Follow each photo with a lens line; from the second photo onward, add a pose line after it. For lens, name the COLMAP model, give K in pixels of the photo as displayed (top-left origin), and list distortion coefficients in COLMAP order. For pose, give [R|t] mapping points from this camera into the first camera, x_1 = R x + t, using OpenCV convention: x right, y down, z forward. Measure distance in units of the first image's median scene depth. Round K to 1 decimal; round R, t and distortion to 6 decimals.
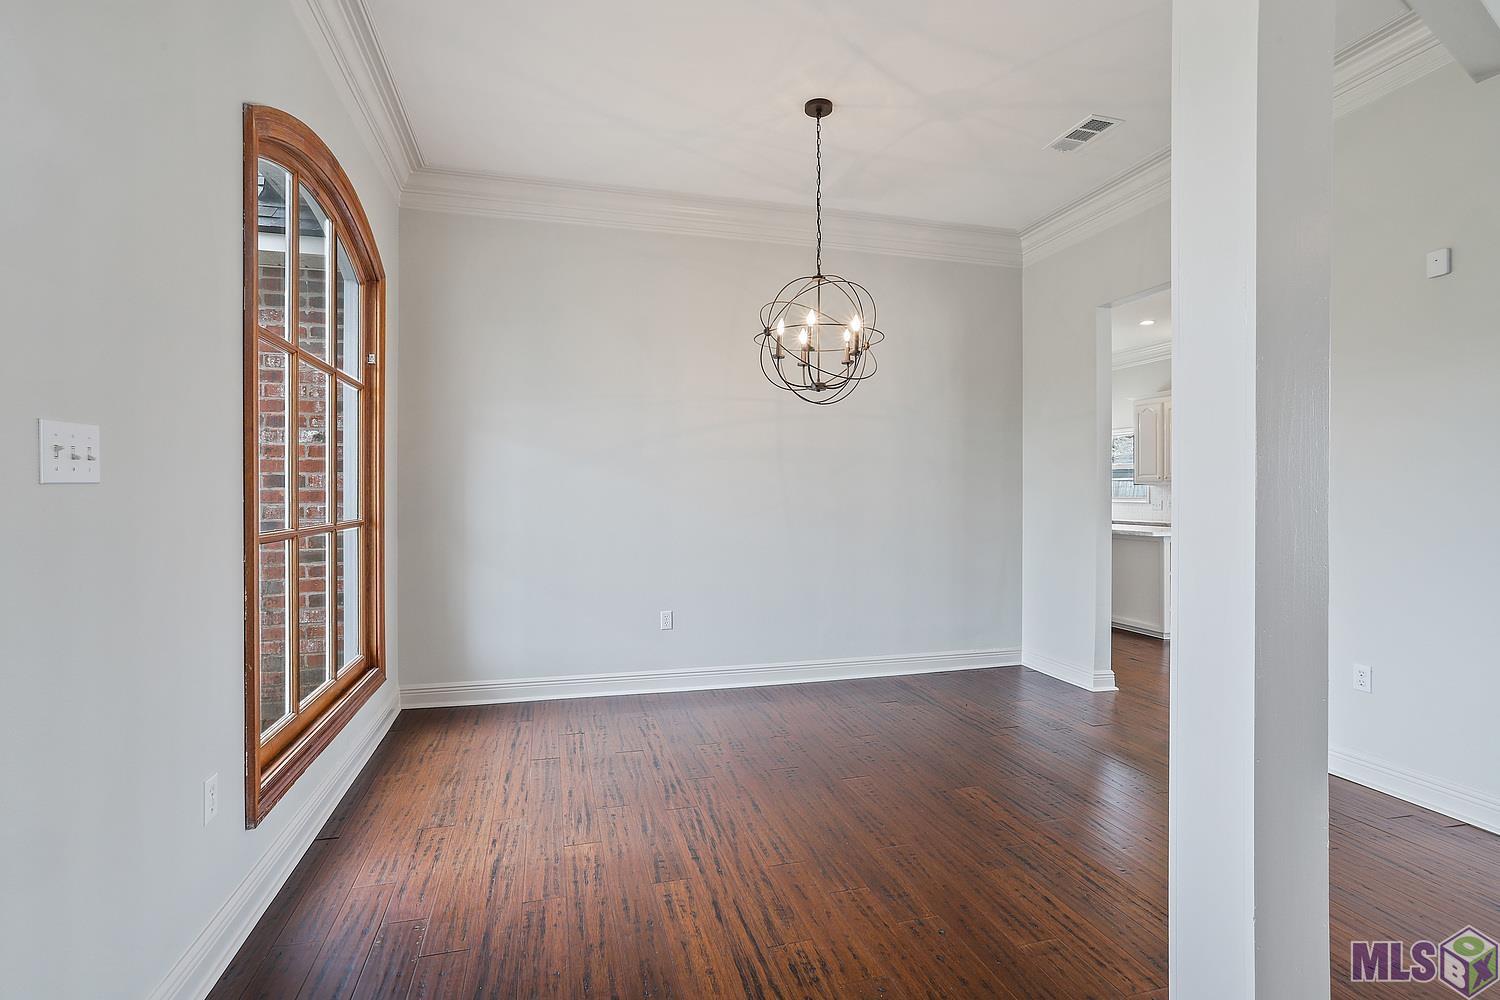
lens RADIAL K [[732.7, 0, 750.0], [0, 732.7, 500.0], [0, 0, 1]] dist [-0.021936, 0.000697]
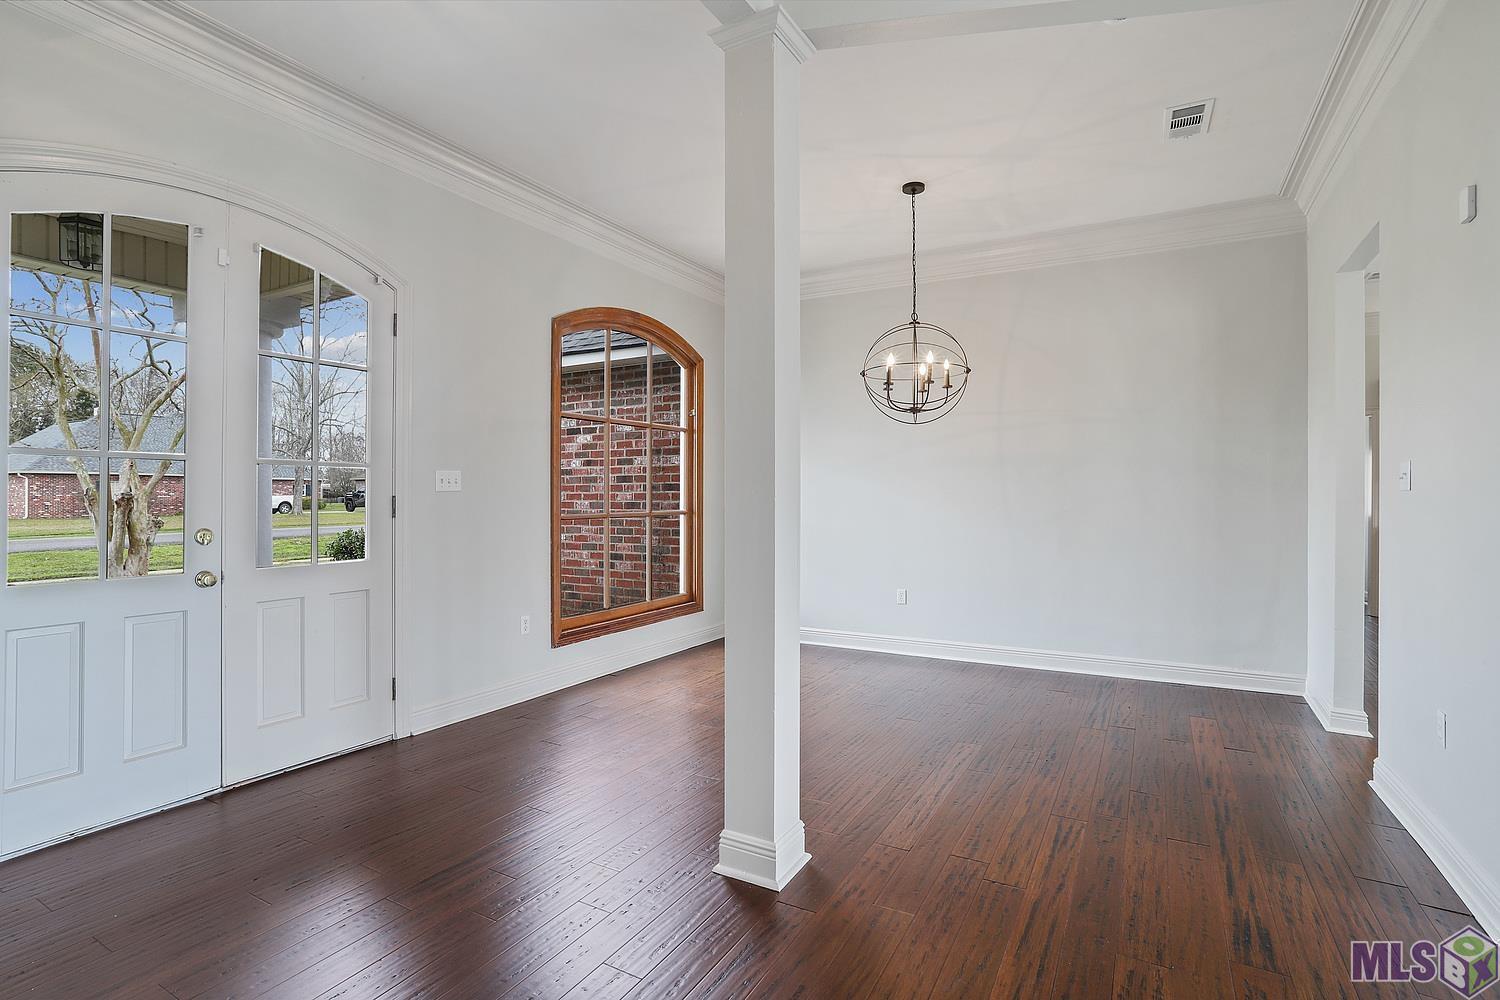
lens RADIAL K [[742.0, 0, 742.9], [0, 742.0, 493.0], [0, 0, 1]] dist [-0.053578, 0.031915]
pose [[0.704110, 0.000044, -0.710091, 0.746857], [-0.005991, 0.999965, -0.005879, -0.003249], [0.710066, 0.008394, 0.704085, -0.092775]]
